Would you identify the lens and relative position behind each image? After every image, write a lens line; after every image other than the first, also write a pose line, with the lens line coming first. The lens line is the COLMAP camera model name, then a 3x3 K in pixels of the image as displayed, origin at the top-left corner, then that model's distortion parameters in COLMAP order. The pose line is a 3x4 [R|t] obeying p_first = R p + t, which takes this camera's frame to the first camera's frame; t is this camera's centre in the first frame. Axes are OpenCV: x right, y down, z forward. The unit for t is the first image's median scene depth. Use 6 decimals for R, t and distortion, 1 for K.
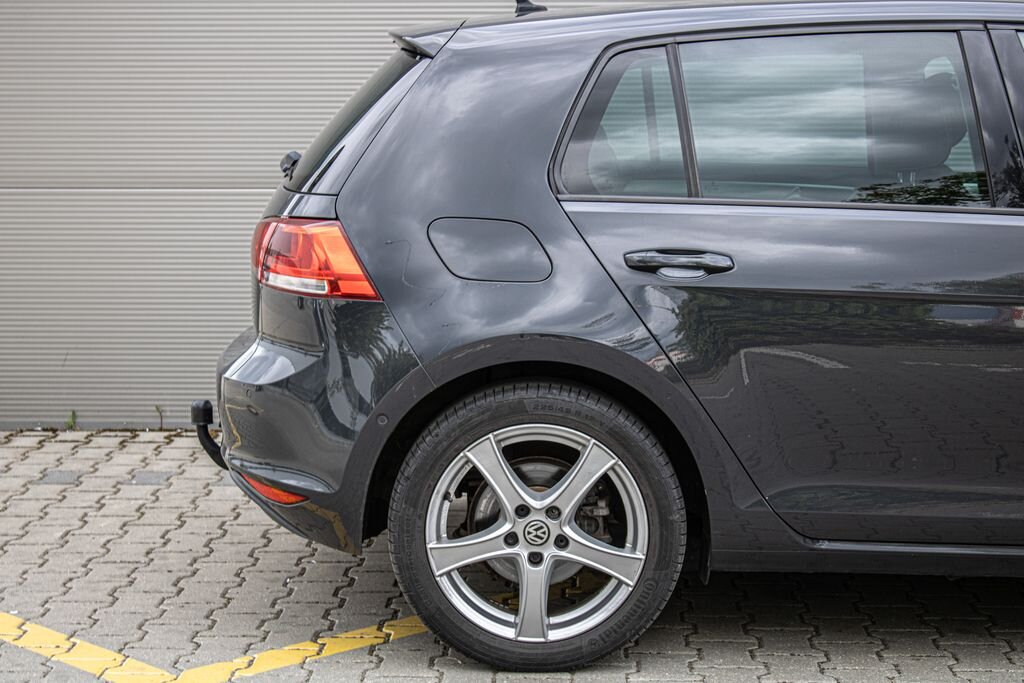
lens RADIAL K [[2221.4, 0, 509.8], [0, 2221.4, 347.8], [0, 0, 1]] dist [0.097950, 0.000000]
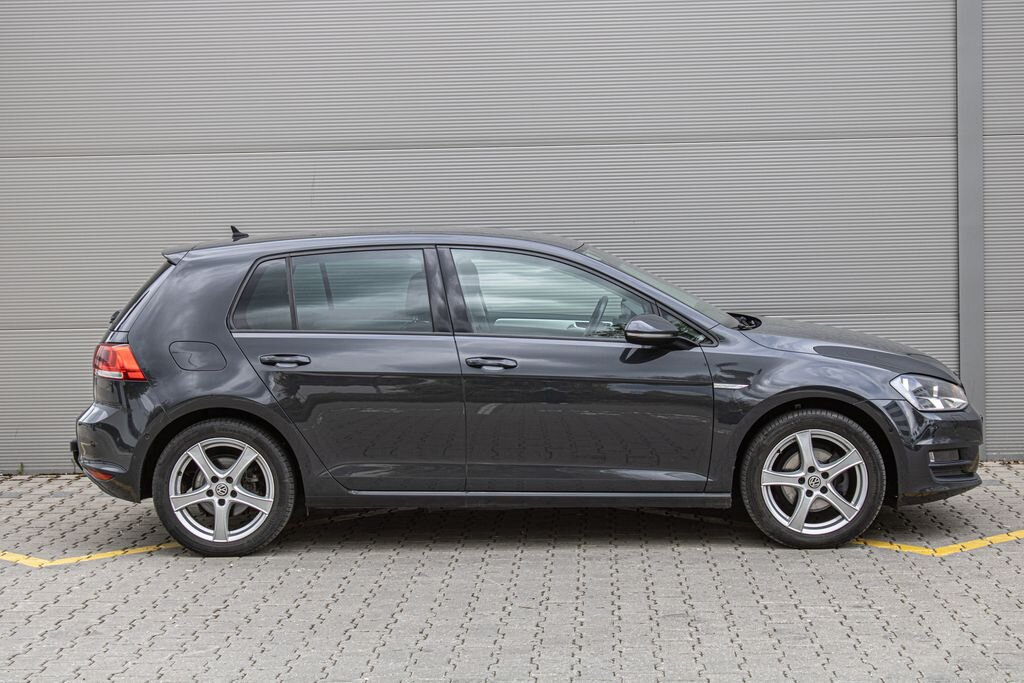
lens RADIAL K [[2222.4, 0, 513.0], [0, 2222.4, 337.1], [0, 0, 1]] dist [0.007527, 0.000000]
pose [[0.999819, -0.018965, 0.001133, 0.283148], [0.018999, 0.998023, -0.059915, 0.068998], [0.000006, 0.059925, 0.998203, -1.092546]]
